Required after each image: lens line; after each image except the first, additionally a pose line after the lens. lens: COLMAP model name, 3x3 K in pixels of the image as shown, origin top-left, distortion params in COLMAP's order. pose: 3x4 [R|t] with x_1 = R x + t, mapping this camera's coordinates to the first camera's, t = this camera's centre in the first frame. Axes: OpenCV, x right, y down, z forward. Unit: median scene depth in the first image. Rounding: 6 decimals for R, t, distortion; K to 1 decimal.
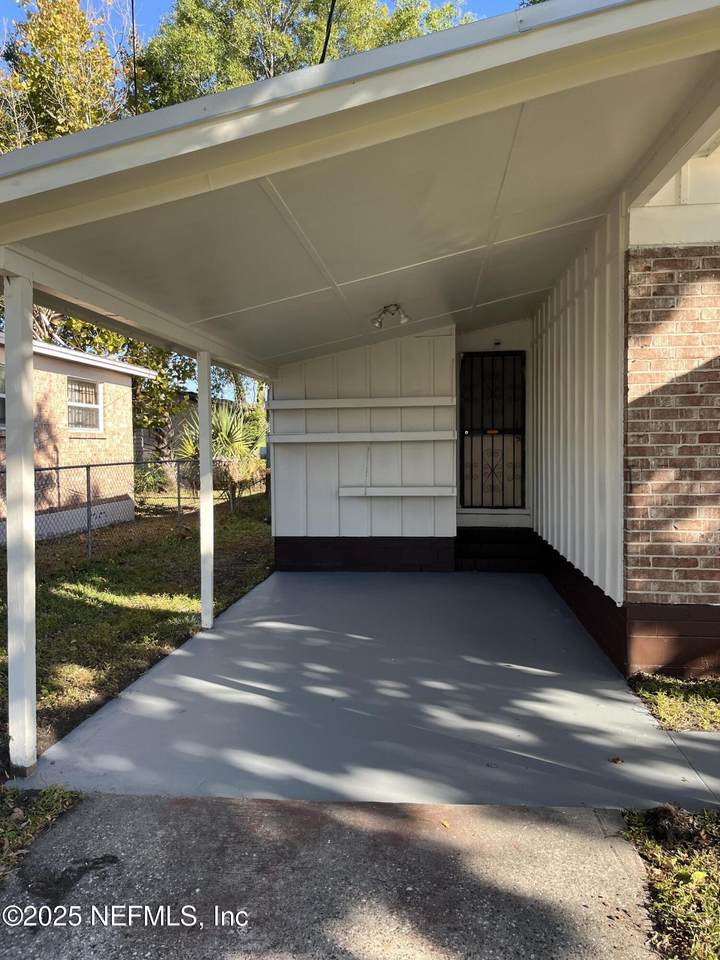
lens RADIAL K [[773.5, 0, 360.0], [0, 773.5, 480.0], [0, 0, 1]] dist [0.049948, -0.000422]
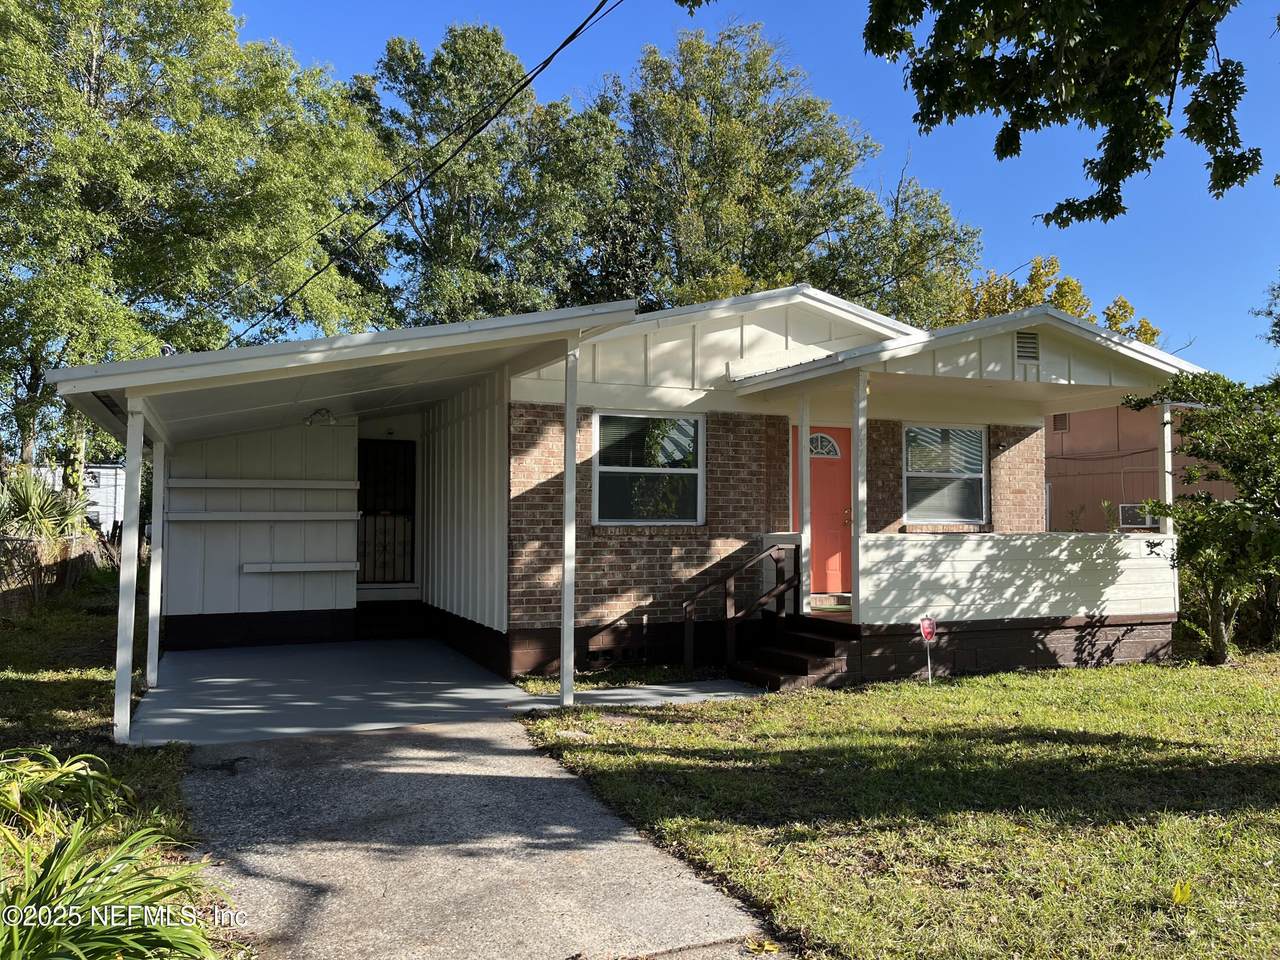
lens RADIAL K [[969.6, 0, 640.0], [0, 969.6, 480.0], [0, 0, 1]] dist [0.010352, -0.100793]
pose [[0.884401, 0.030527, 0.465728, -0.223515], [0.012092, 0.996025, -0.088248, 0.025196], [-0.466571, 0.083678, 0.880517, -0.561588]]
